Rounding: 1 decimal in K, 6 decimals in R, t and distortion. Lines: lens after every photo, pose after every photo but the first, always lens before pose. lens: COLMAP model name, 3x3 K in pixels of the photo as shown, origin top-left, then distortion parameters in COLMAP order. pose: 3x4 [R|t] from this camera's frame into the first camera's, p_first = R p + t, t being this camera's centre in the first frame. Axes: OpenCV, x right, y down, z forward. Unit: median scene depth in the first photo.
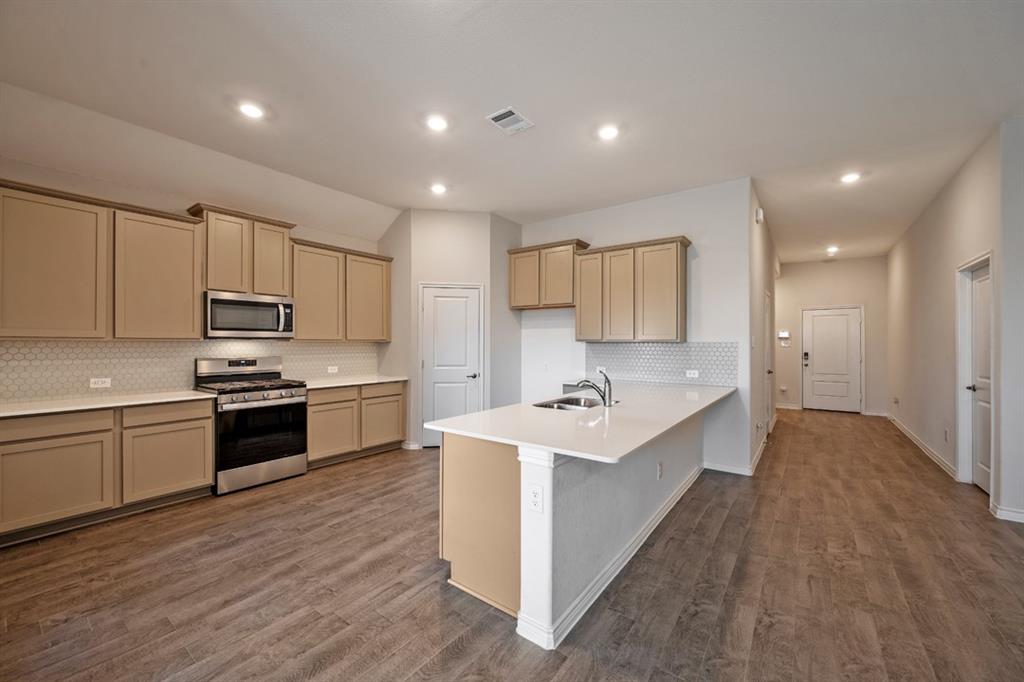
lens RADIAL K [[399.3, 0, 512.4], [0, 399.3, 342.2], [0, 0, 1]] dist [-0.000925, -0.000527]
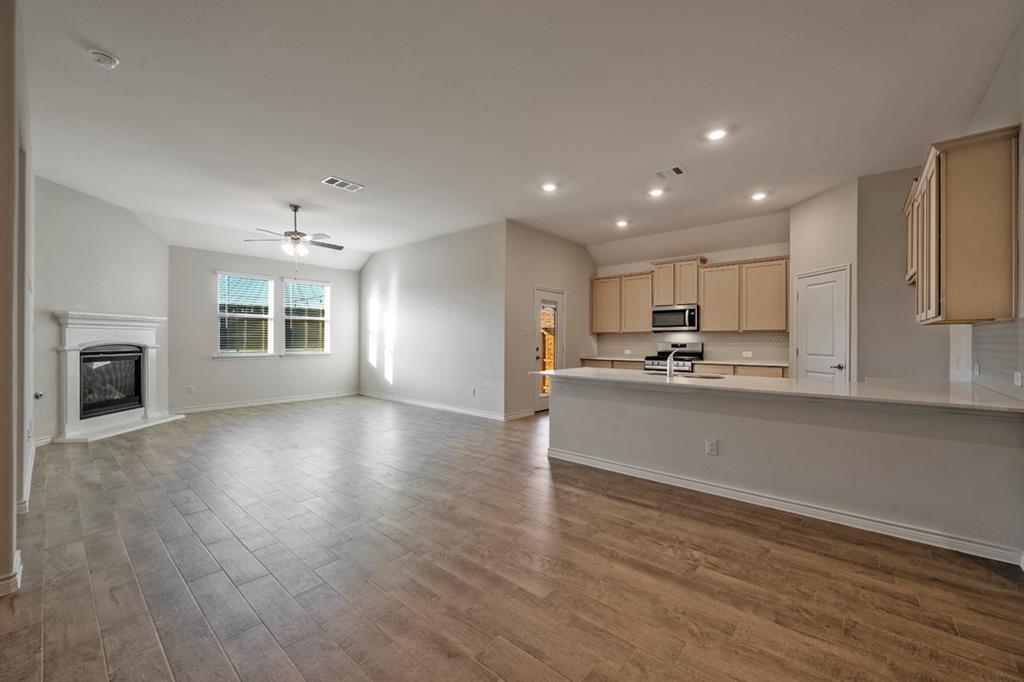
lens RADIAL K [[399.3, 0, 513.9], [0, 399.3, 340.3], [0, 0, 1]] dist [-0.000925, -0.000527]
pose [[-0.073271, -0.002067, -0.997310, 1.120207], [-0.001813, 0.999996, -0.001939, 0.034770], [0.997310, 0.001666, -0.073274, 0.431343]]
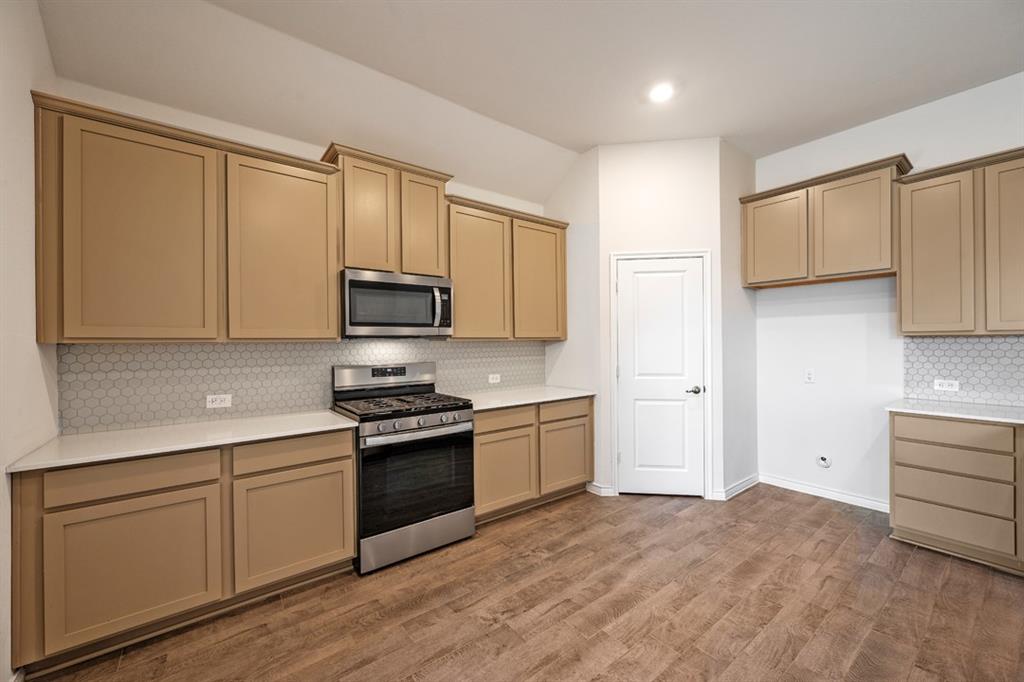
lens RADIAL K [[399.3, 0, 513.1], [0, 399.3, 341.9], [0, 0, 1]] dist [-0.000925, -0.000527]
pose [[0.963163, -0.011632, -0.268668, -0.273164], [0.012465, 0.999921, 0.001396, 0.000095], [0.268631, -0.004694, 0.963232, 0.376102]]
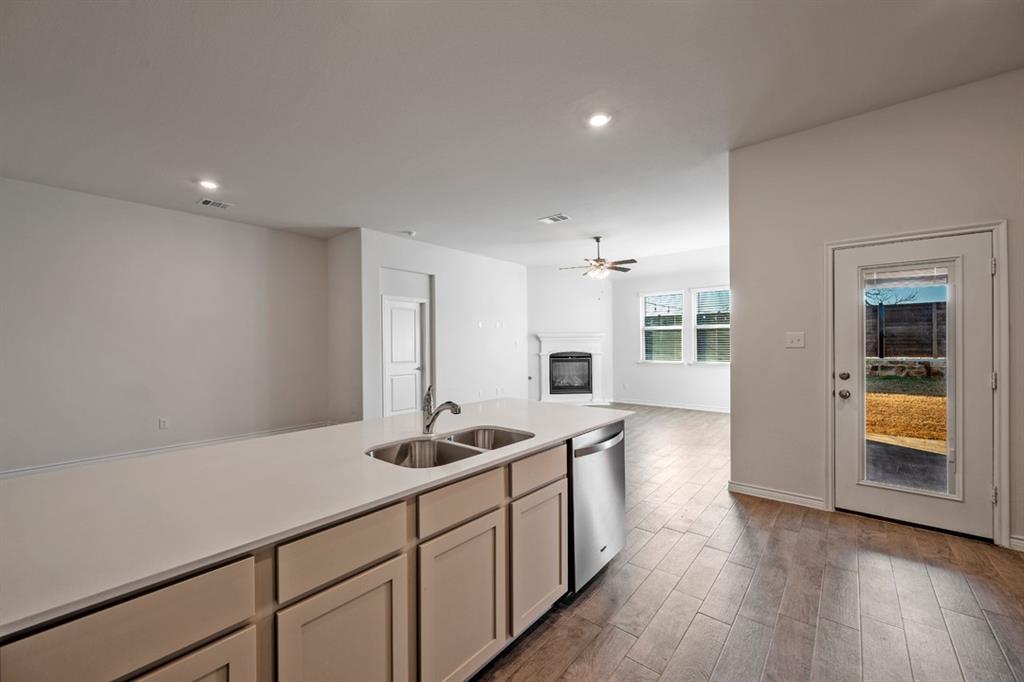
lens RADIAL K [[399.3, 0, 512.3], [0, 399.3, 342.6], [0, 0, 1]] dist [-0.000925, -0.000527]
pose [[-0.997988, 0.005412, 0.063176, 0.034214], [0.005224, 0.999981, -0.003135, 0.001488], [-0.063192, -0.002798, -0.997997, 1.230391]]
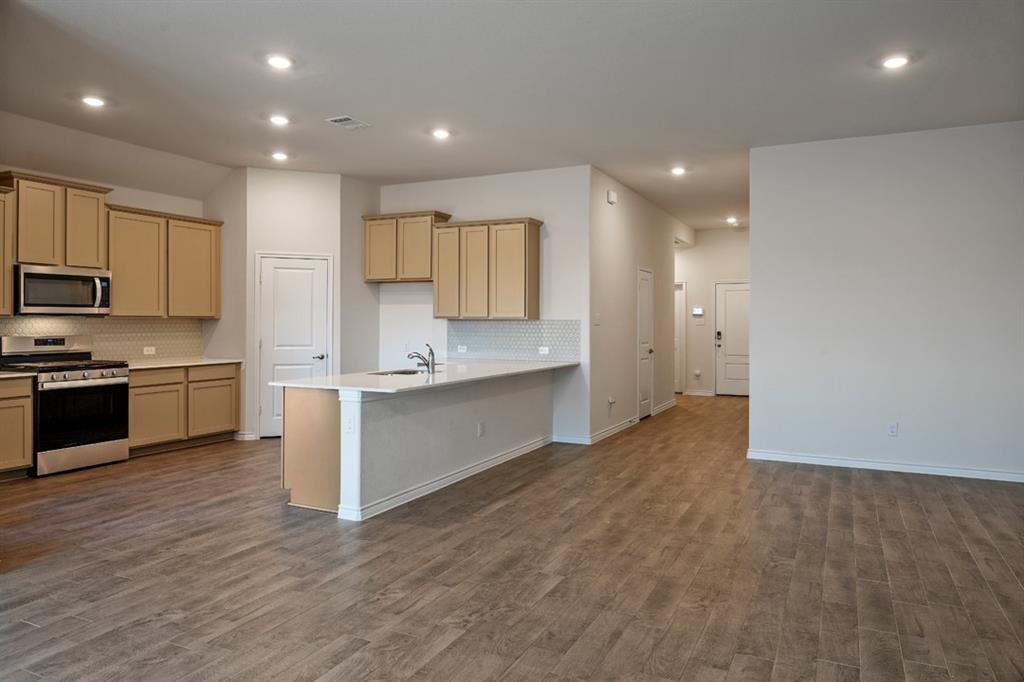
lens RADIAL K [[654.2, 0, 545.0], [0, 654.2, 317.4], [0, 0, 1]] dist [0.004841, -0.001108]
pose [[0.978930, 0.002268, 0.204184, 0.124268], [-0.001598, 0.999993, -0.003444, 0.000054], [-0.204191, 0.003045, 0.978926, -0.706961]]
